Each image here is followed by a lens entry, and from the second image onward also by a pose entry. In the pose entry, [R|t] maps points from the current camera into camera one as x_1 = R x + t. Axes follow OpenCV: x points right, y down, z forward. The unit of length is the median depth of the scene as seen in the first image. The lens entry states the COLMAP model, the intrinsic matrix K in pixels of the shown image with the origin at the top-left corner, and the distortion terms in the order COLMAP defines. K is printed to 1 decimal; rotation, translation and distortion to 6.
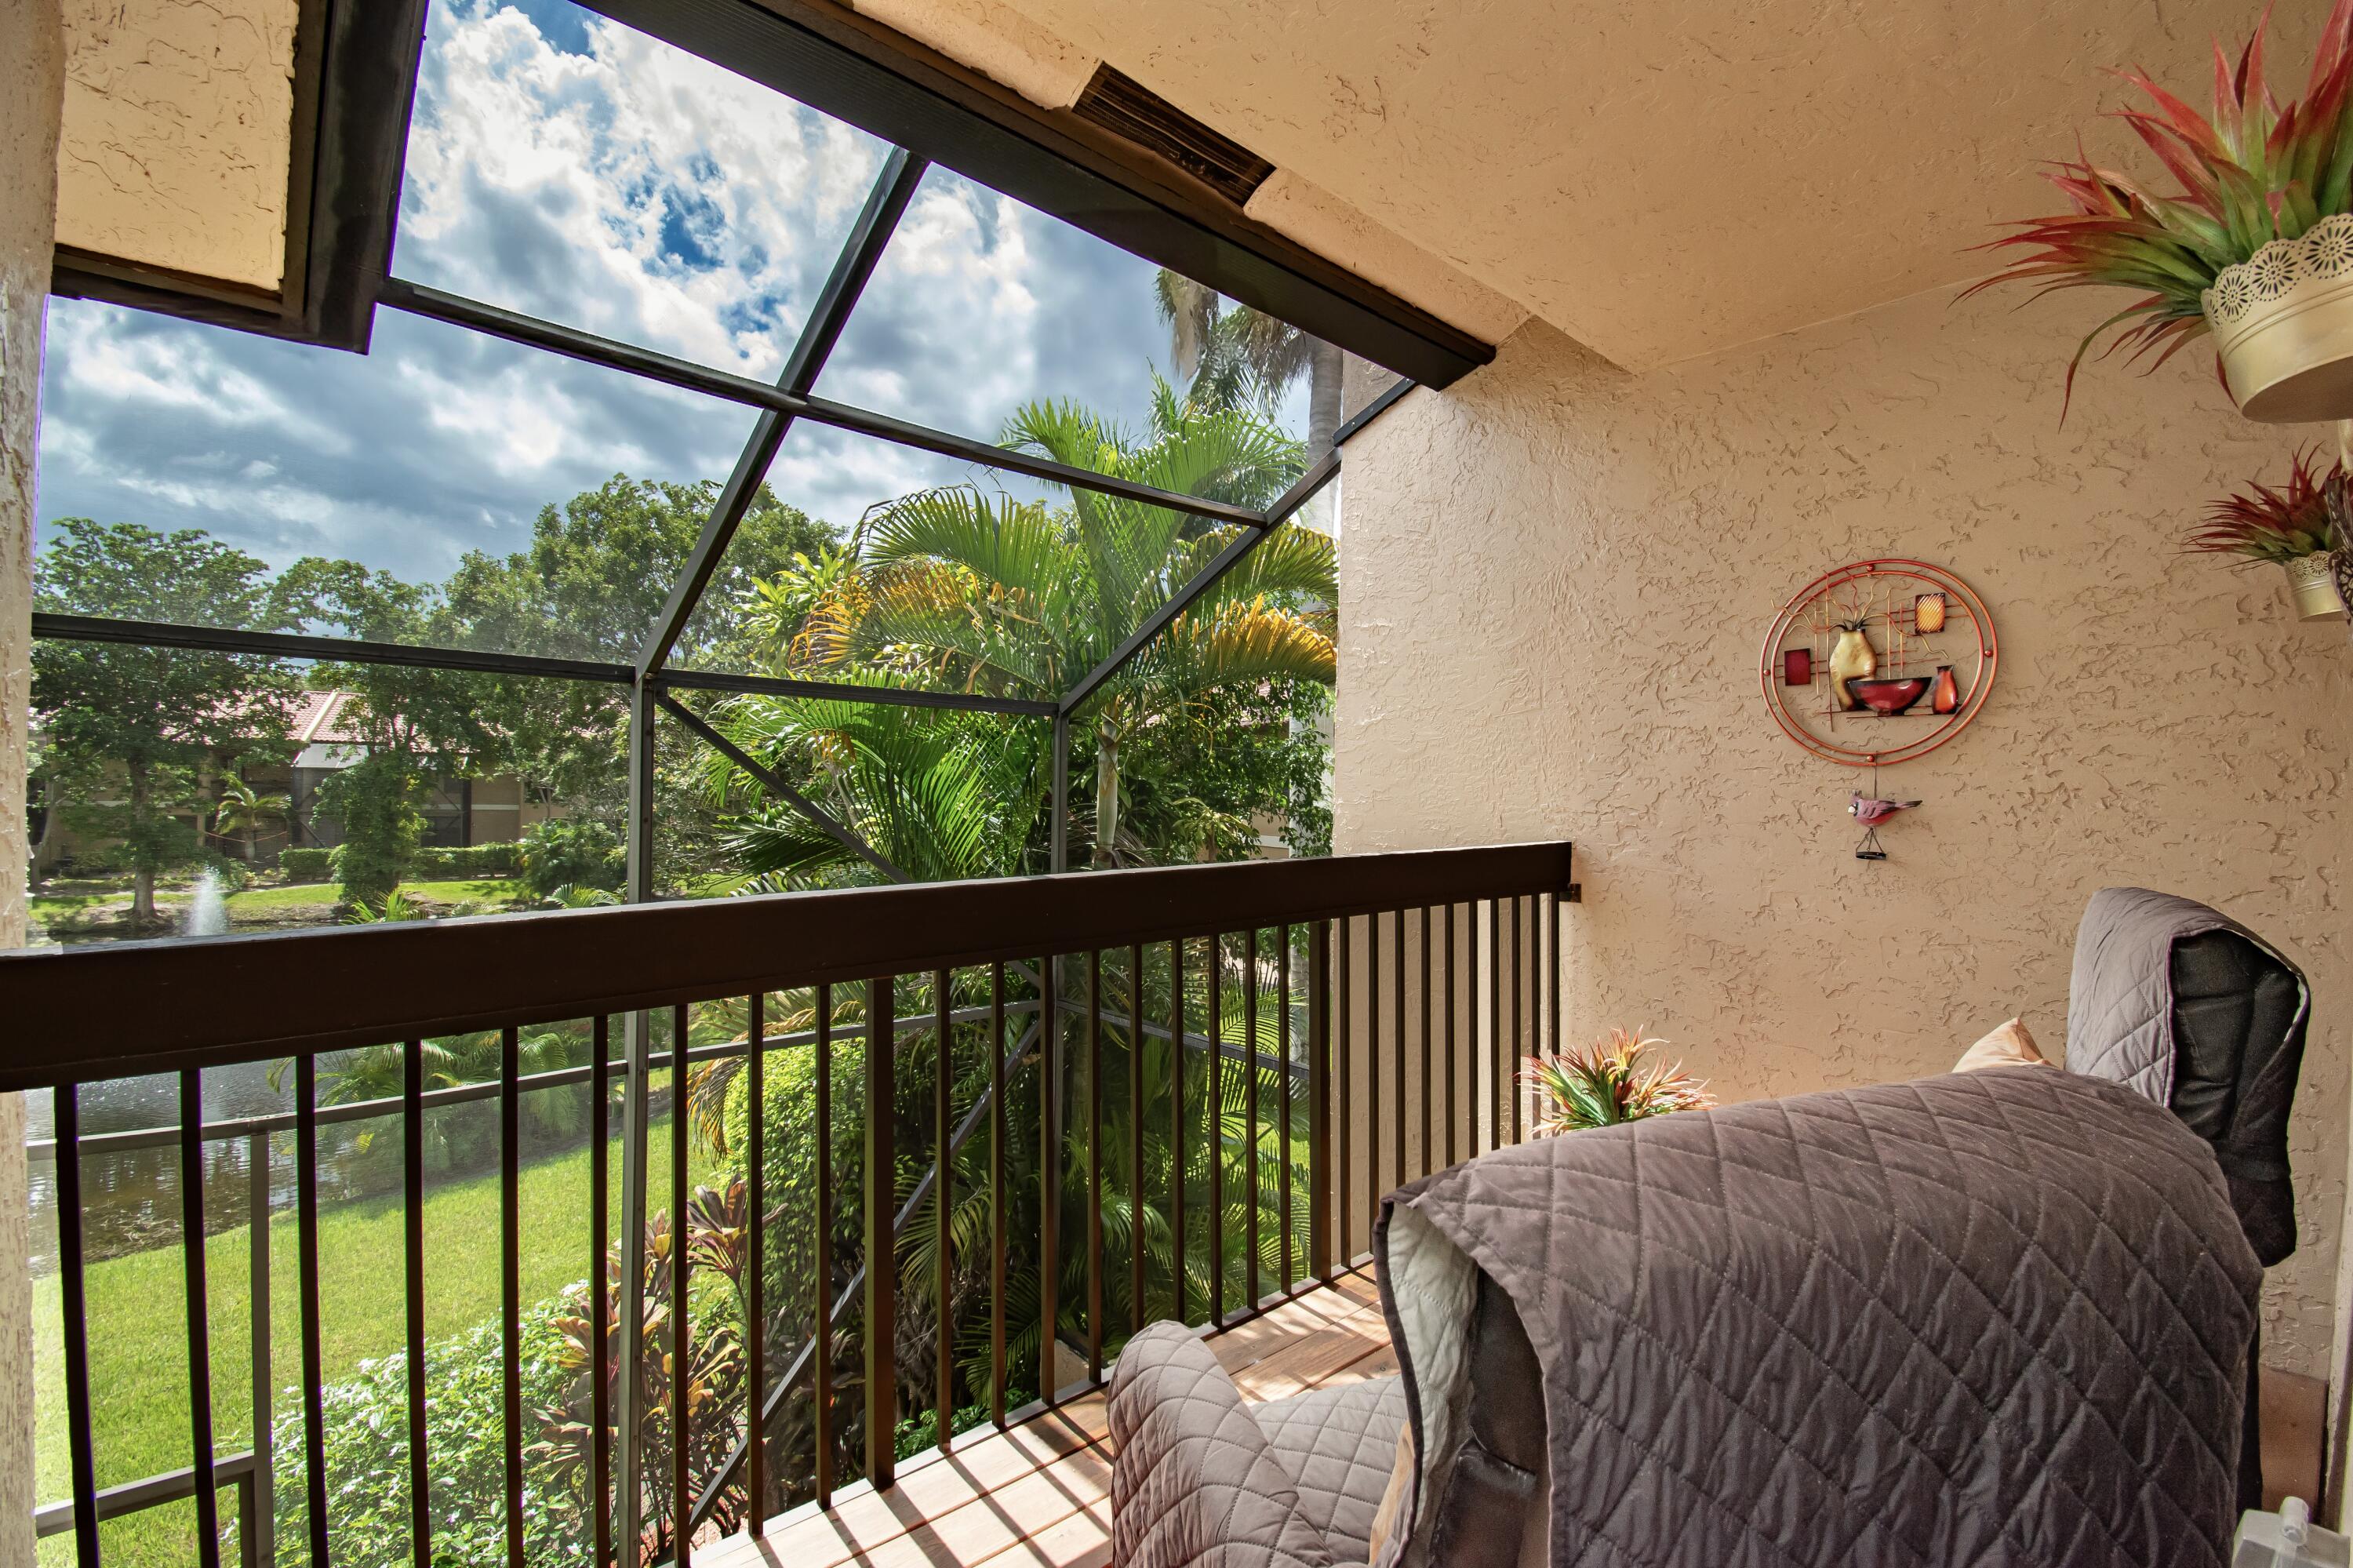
lens RADIAL K [[1062.4, 0, 1189.0], [0, 1062.4, 792.9], [0, 0, 1]] dist [0.014149, -0.020318]
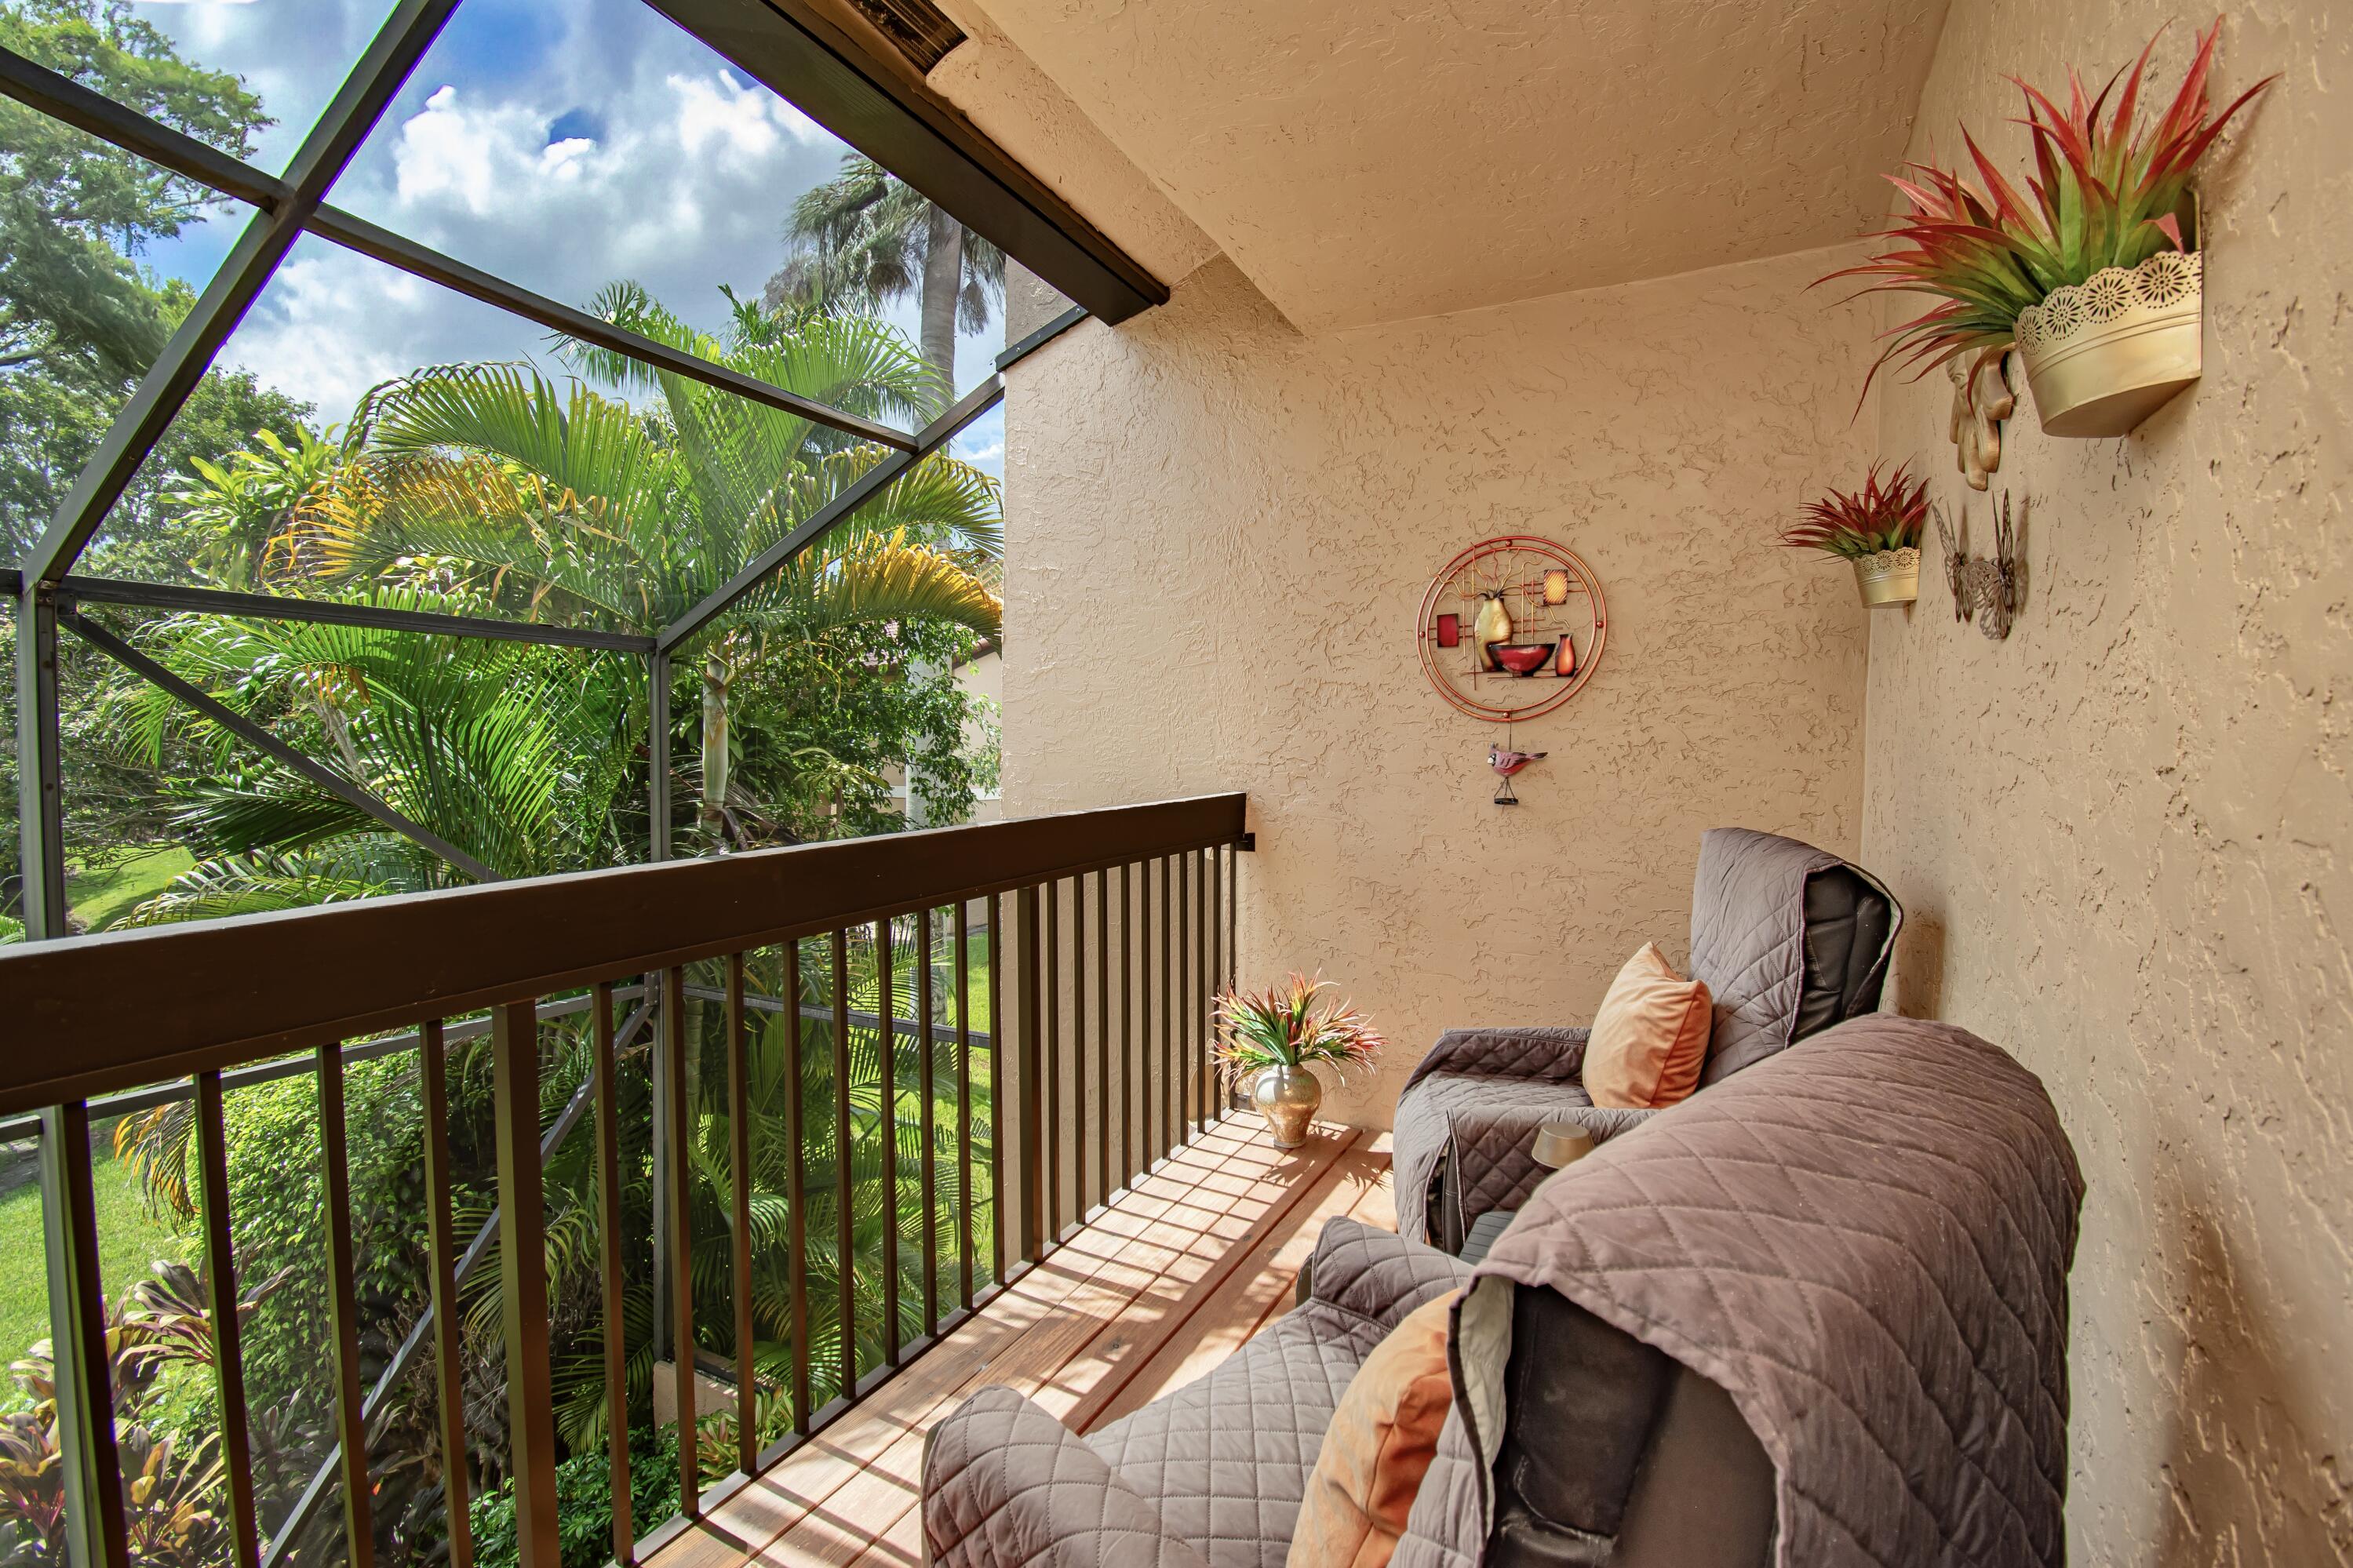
lens RADIAL K [[1062.2, 0, 1197.9], [0, 1062.2, 793.5], [0, 0, 1]] dist [0.014149, -0.020318]
pose [[0.927916, -0.020692, 0.372214, -0.070254], [0.001232, 0.998623, 0.052445, -0.007692], [-0.372786, -0.048206, 0.926664, 0.071971]]
